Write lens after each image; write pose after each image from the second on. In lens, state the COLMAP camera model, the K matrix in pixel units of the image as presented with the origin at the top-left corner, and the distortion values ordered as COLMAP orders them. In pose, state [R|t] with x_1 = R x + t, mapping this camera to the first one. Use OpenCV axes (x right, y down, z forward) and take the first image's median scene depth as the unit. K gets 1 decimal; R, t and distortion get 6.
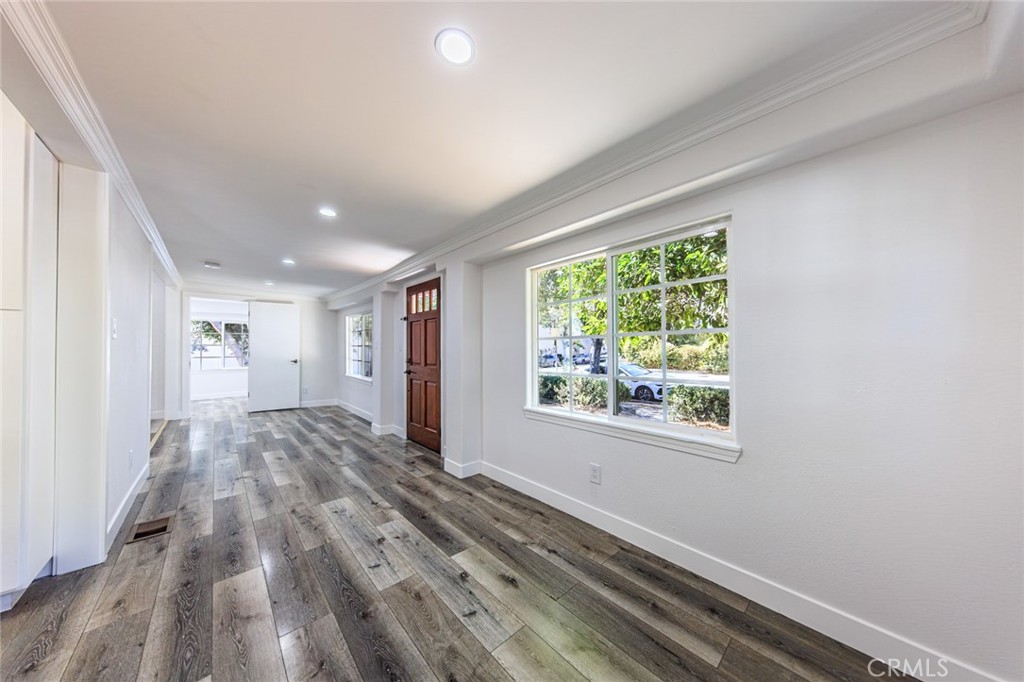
lens RADIAL K [[321.5, 0, 512.2], [0, 321.5, 345.1], [0, 0, 1]] dist [0.007383, -0.001462]
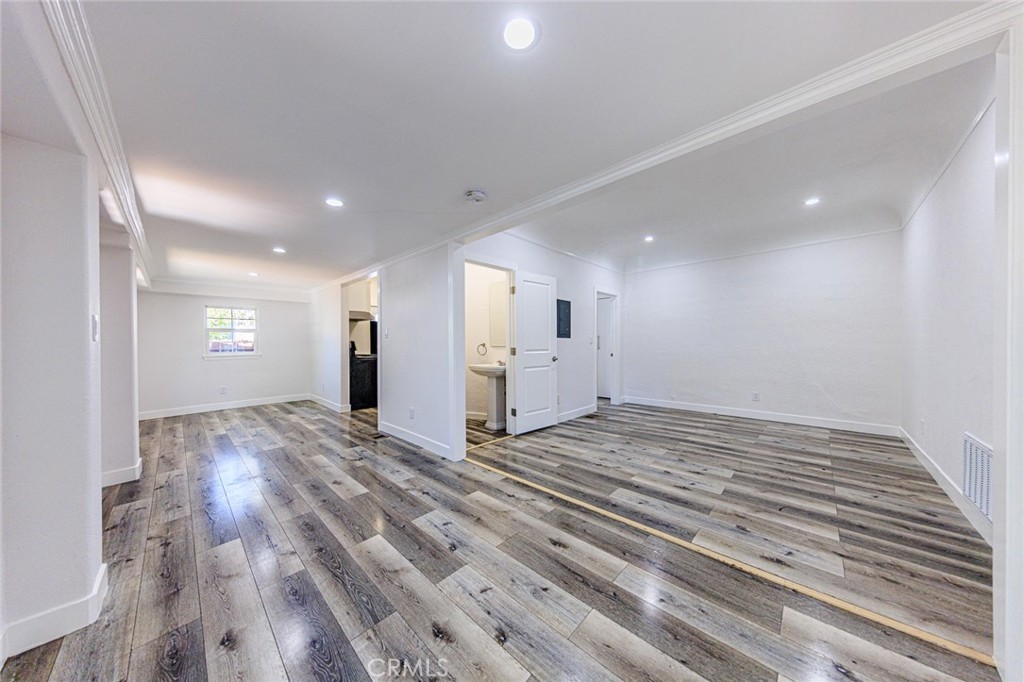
lens RADIAL K [[320.0, 0, 509.6], [0, 320.0, 345.1], [0, 0, 1]] dist [0.003368, -0.000110]
pose [[-0.997939, 0.009436, -0.063474, -1.522864], [0.009713, 0.999945, -0.004063, 0.035820], [0.063433, -0.004671, -0.997975, 2.515507]]
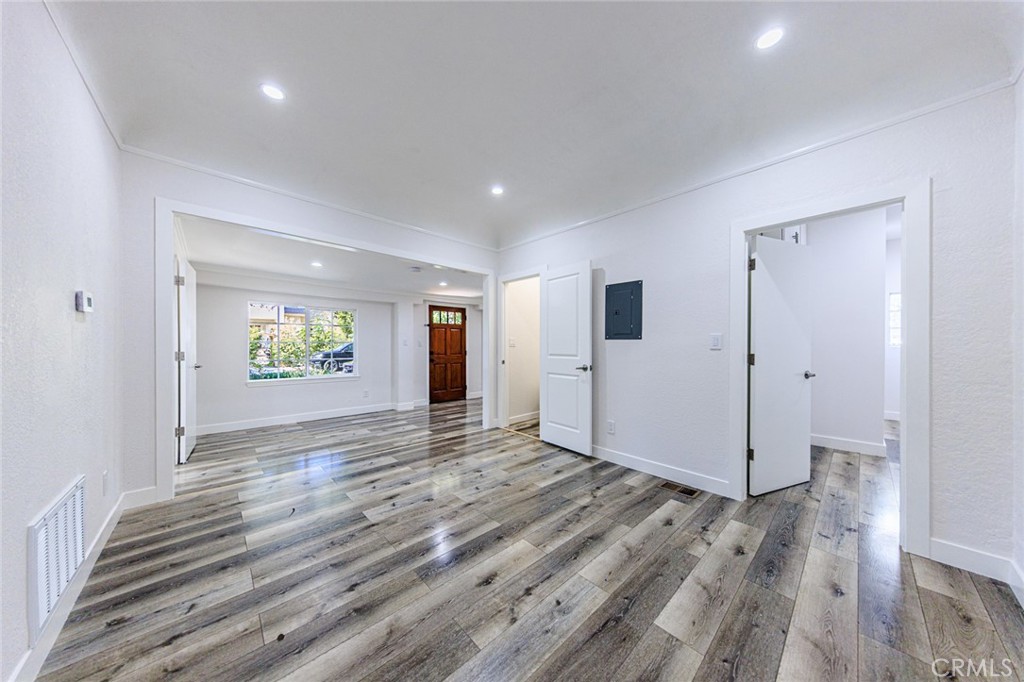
lens RADIAL K [[321.5, 0, 512.2], [0, 321.5, 345.1], [0, 0, 1]] dist [0.007383, -0.001462]
pose [[-0.006579, 0.001248, 0.999978, -3.225964], [-0.011321, 0.999935, -0.001322, 0.016471], [-0.999914, -0.011330, -0.006564, 1.083529]]
